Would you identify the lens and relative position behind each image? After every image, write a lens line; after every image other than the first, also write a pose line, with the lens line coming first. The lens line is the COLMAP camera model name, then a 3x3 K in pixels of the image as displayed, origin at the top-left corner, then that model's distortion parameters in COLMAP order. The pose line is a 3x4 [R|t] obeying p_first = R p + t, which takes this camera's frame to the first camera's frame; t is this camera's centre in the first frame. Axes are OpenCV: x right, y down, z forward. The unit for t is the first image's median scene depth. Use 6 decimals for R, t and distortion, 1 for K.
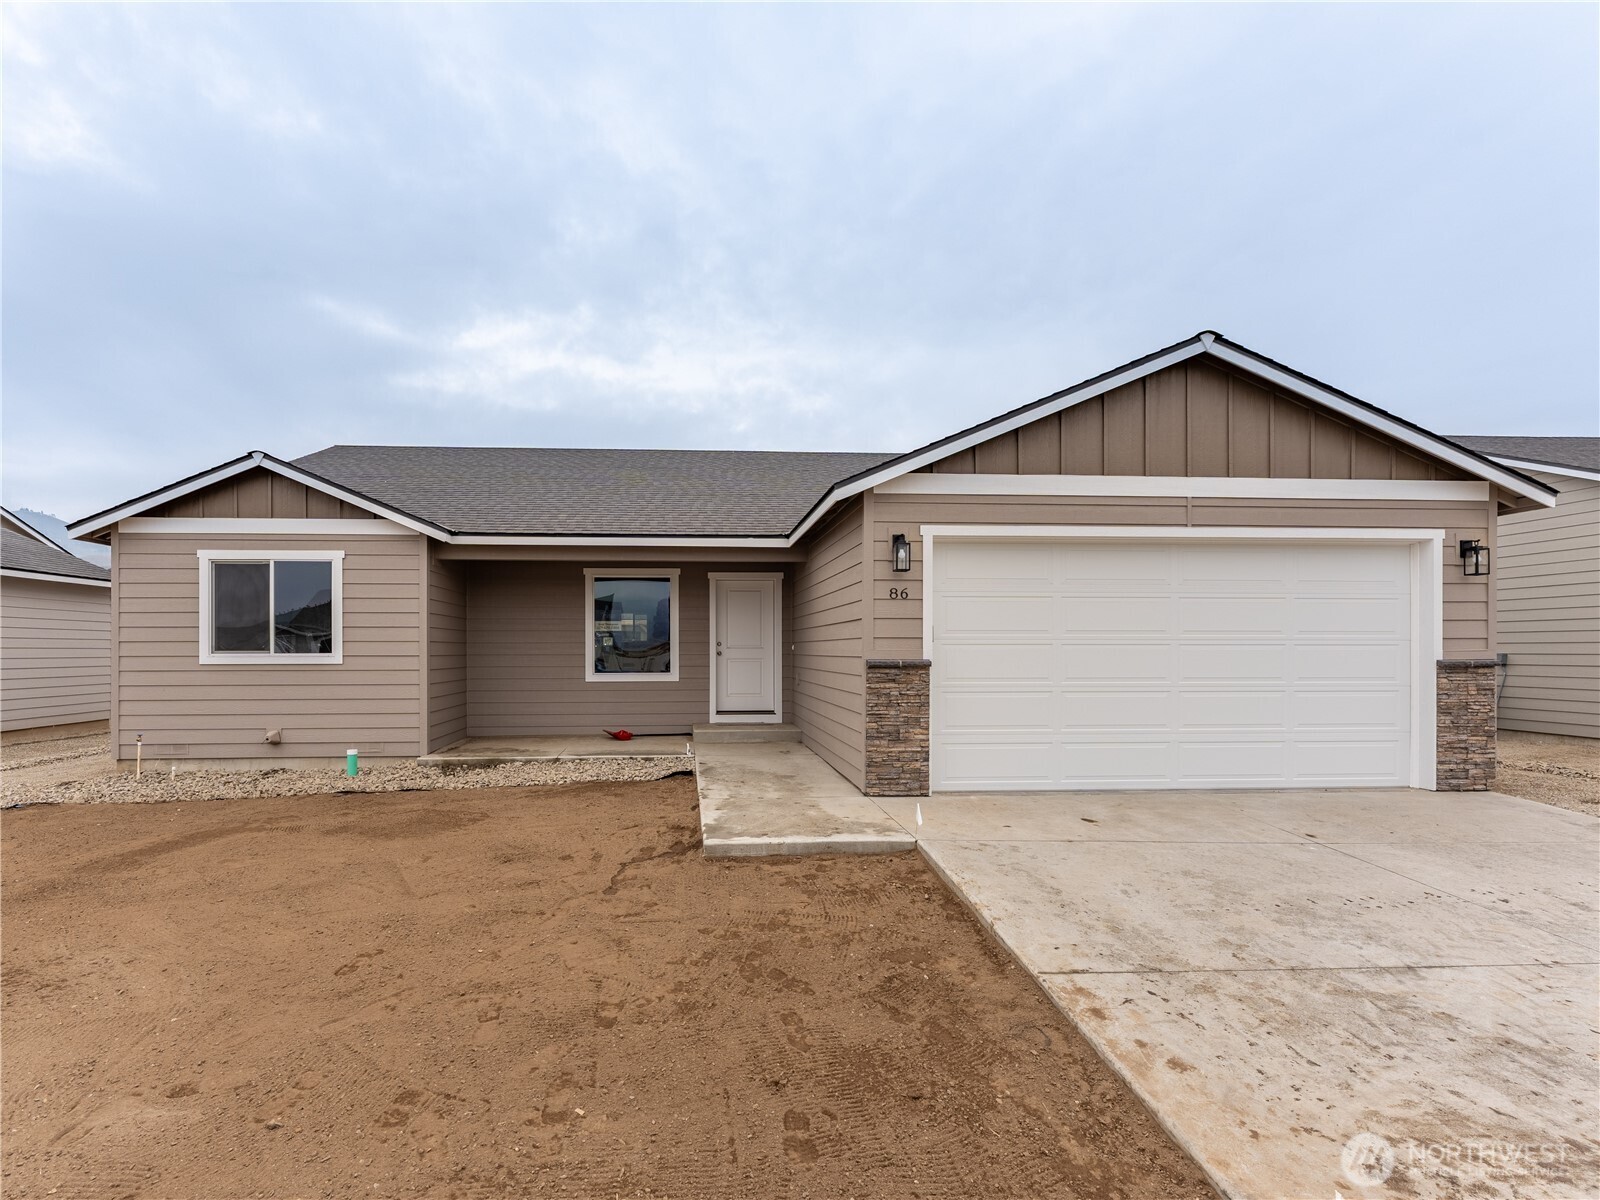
lens RADIAL K [[840.0, 0, 778.7], [0, 840.0, 650.7], [0, 0, 1]] dist [-0.018207, 0.003181]
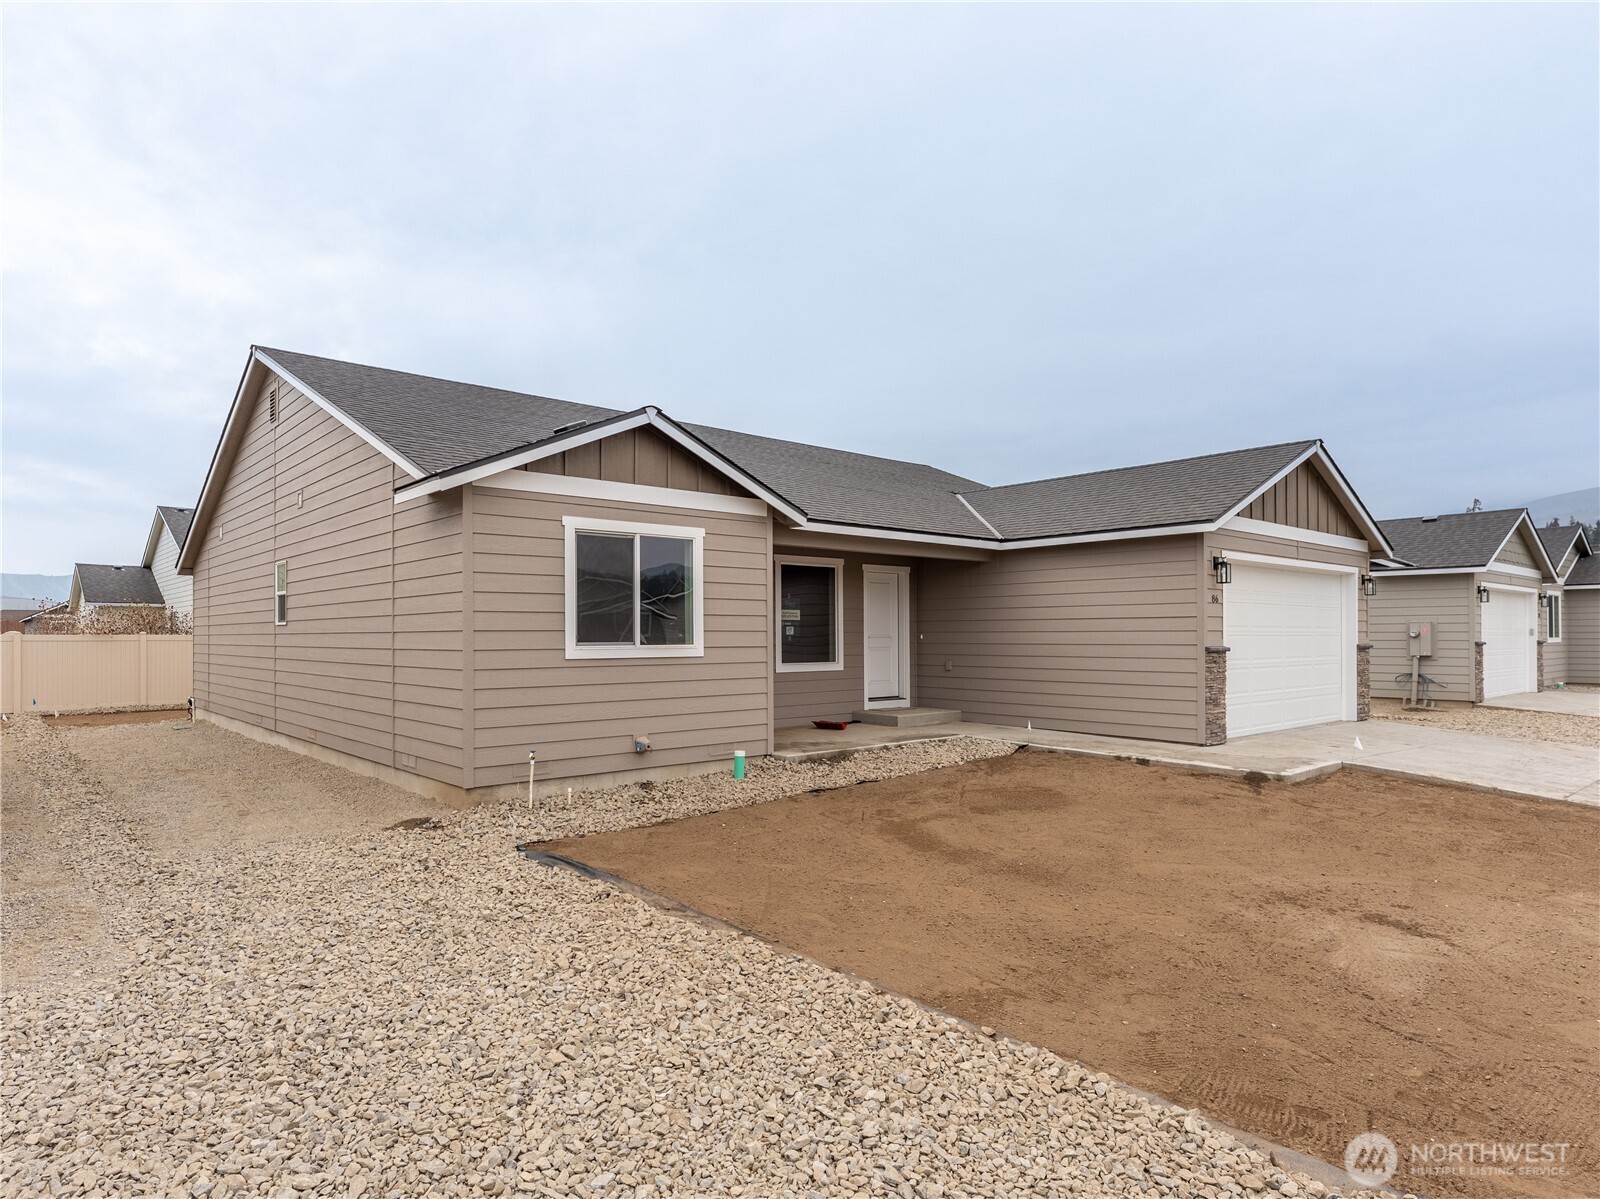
lens RADIAL K [[991.1, 0, 787.4], [0, 991.1, 609.6], [0, 0, 1]] dist [0.004081, 0.000772]
pose [[0.781715, 0.016831, 0.623408, -1.225139], [0.000009, 0.999635, -0.027000, -0.005937], [-0.623635, 0.021112, 0.781430, 0.137114]]
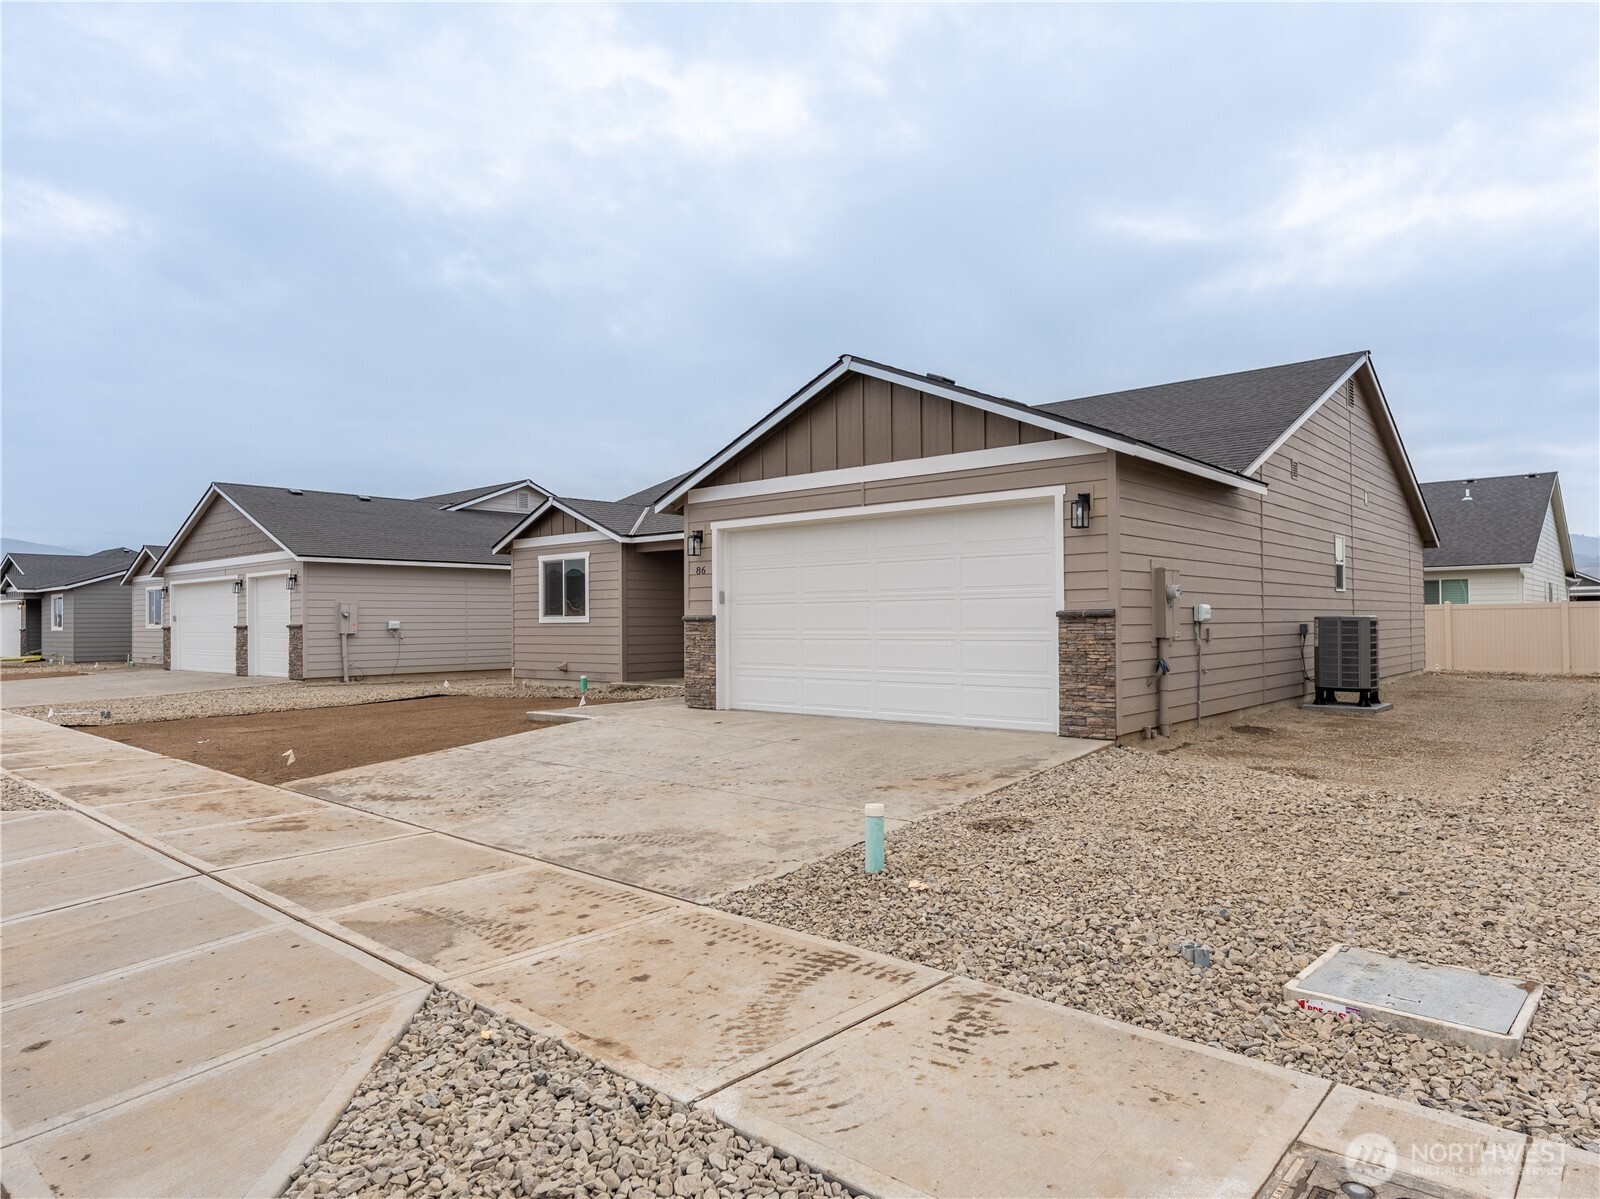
lens RADIAL K [[1036.2, 0, 798.0], [0, 1036.2, 603.2], [0, 0, 1]] dist [-0.001484, -0.000040]
pose [[0.706814, -0.018681, -0.707153, 1.288735], [0.010059, 0.999816, -0.016358, 0.017295], [0.707328, 0.004449, 0.706872, -0.133030]]
